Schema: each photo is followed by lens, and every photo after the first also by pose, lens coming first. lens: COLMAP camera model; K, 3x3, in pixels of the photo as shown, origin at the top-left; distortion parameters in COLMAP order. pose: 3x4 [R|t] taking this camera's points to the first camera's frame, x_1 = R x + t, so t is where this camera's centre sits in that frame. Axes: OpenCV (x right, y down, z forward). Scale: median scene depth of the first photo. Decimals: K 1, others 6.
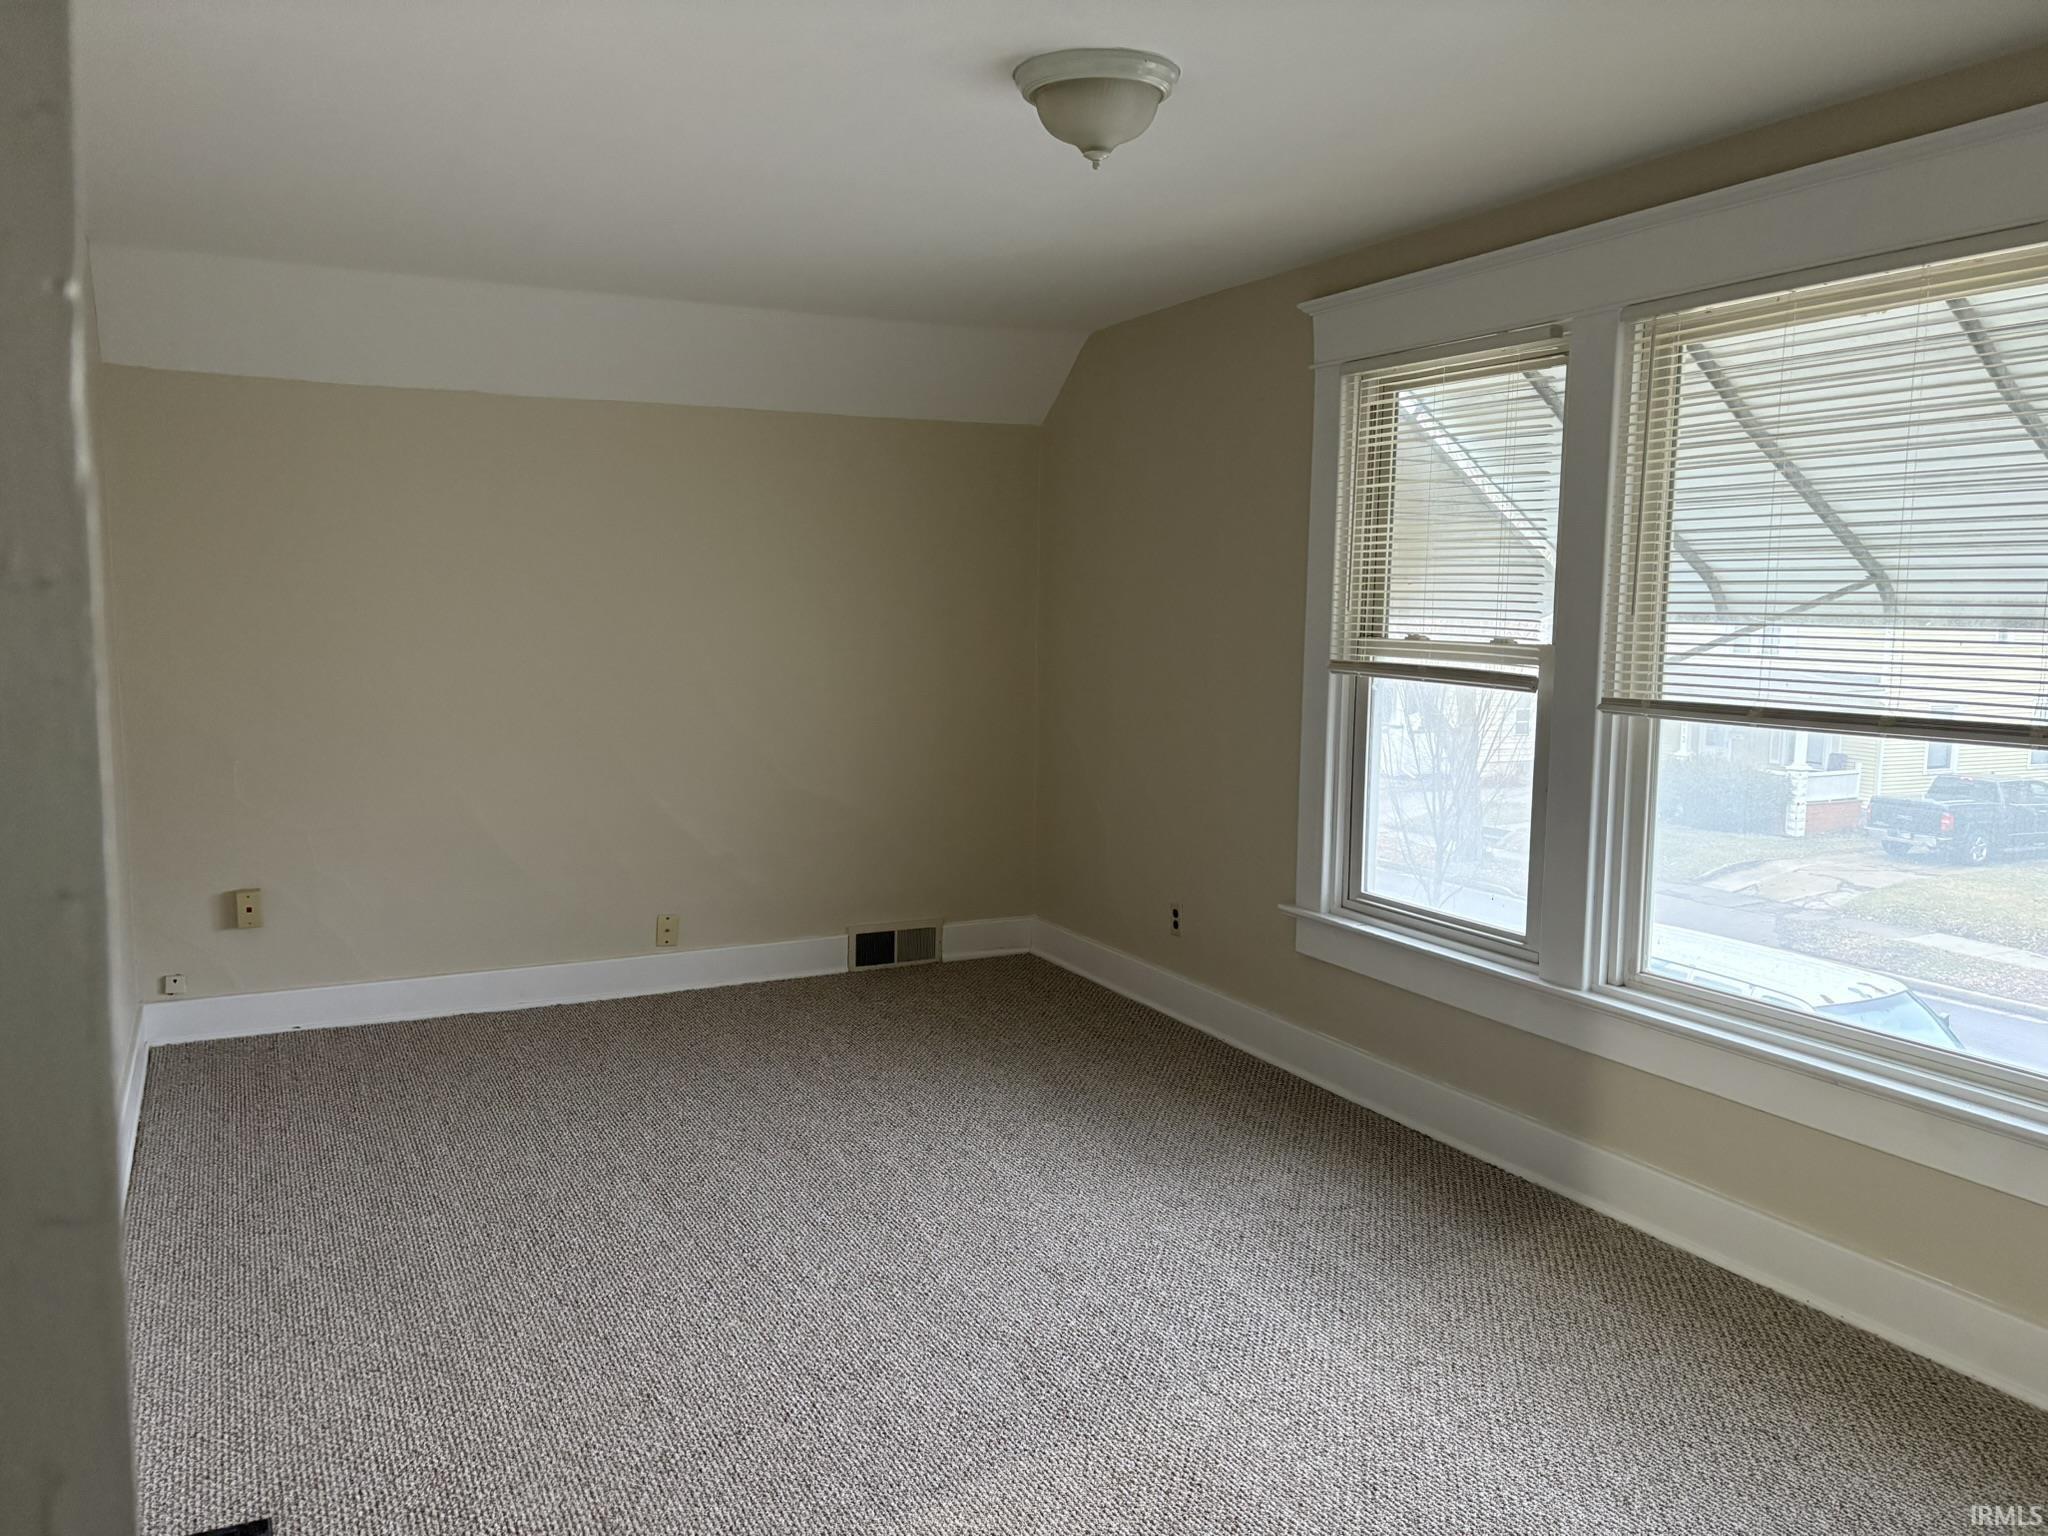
lens RADIAL K [[1564.9, 0, 1024.0], [0, 1564.9, 768.0], [0, 0, 1]] dist [0.040001, 0.003570]
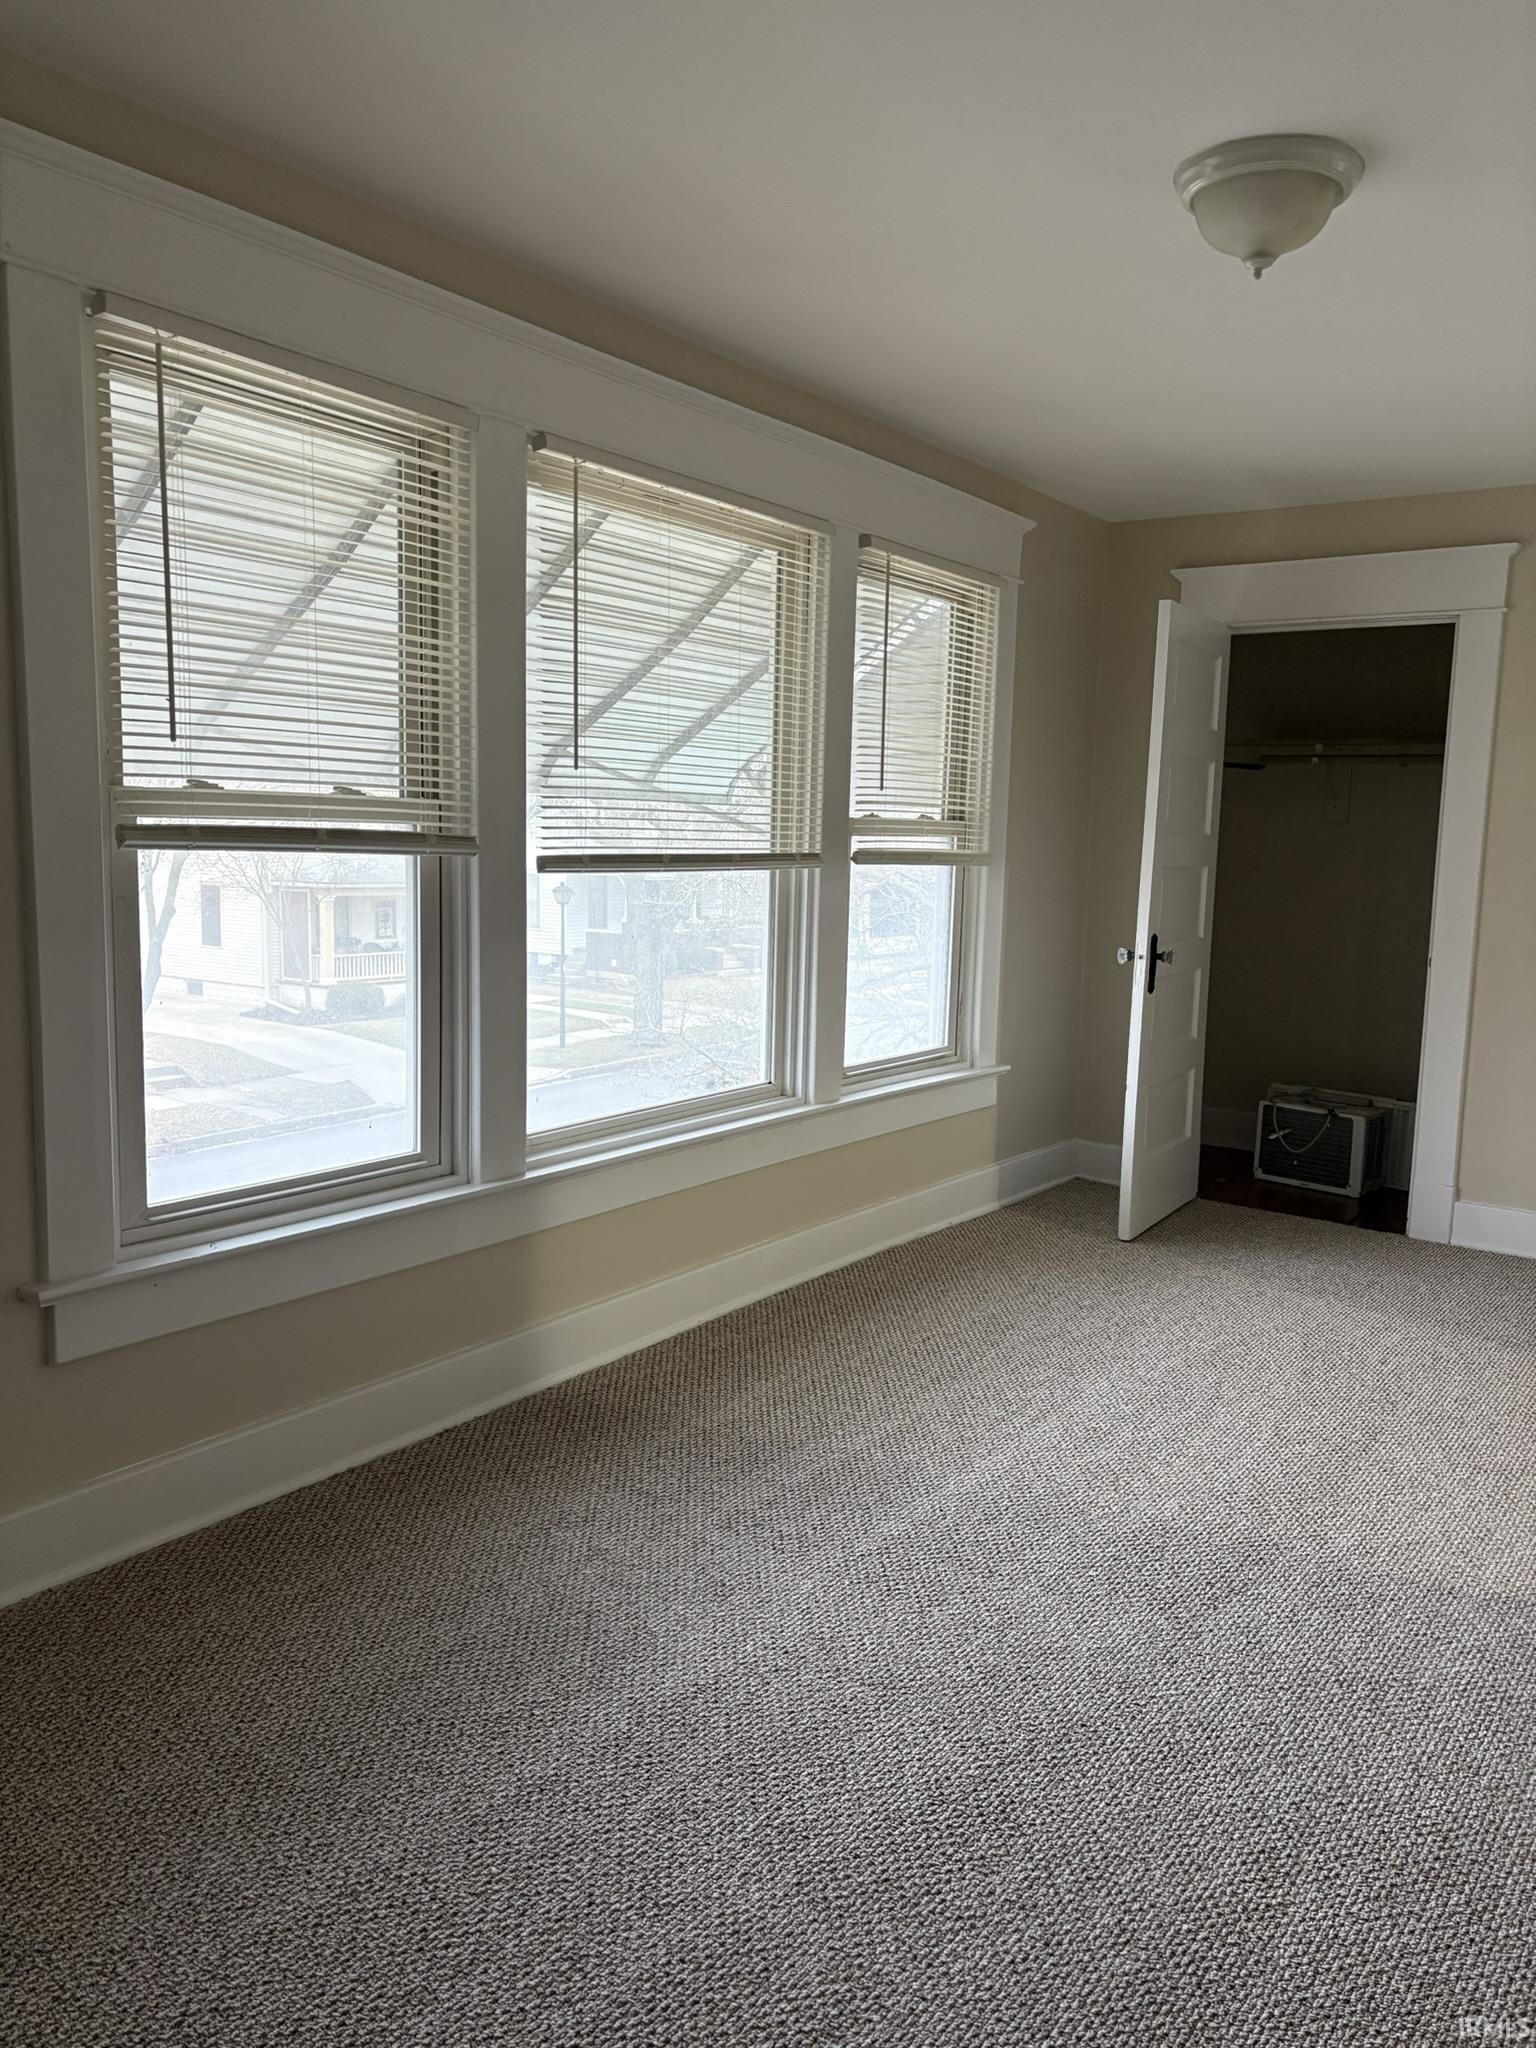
lens RADIAL K [[1564.9, 0, 768.0], [0, 1564.9, 1024.0], [0, 0, 1]] dist [0.040001, 0.003570]
pose [[-0.461542, -0.142114, 0.875661, -0.479958], [0.059842, 0.979849, 0.190564, -0.105447], [-0.885098, 0.140354, -0.443737, 1.201413]]
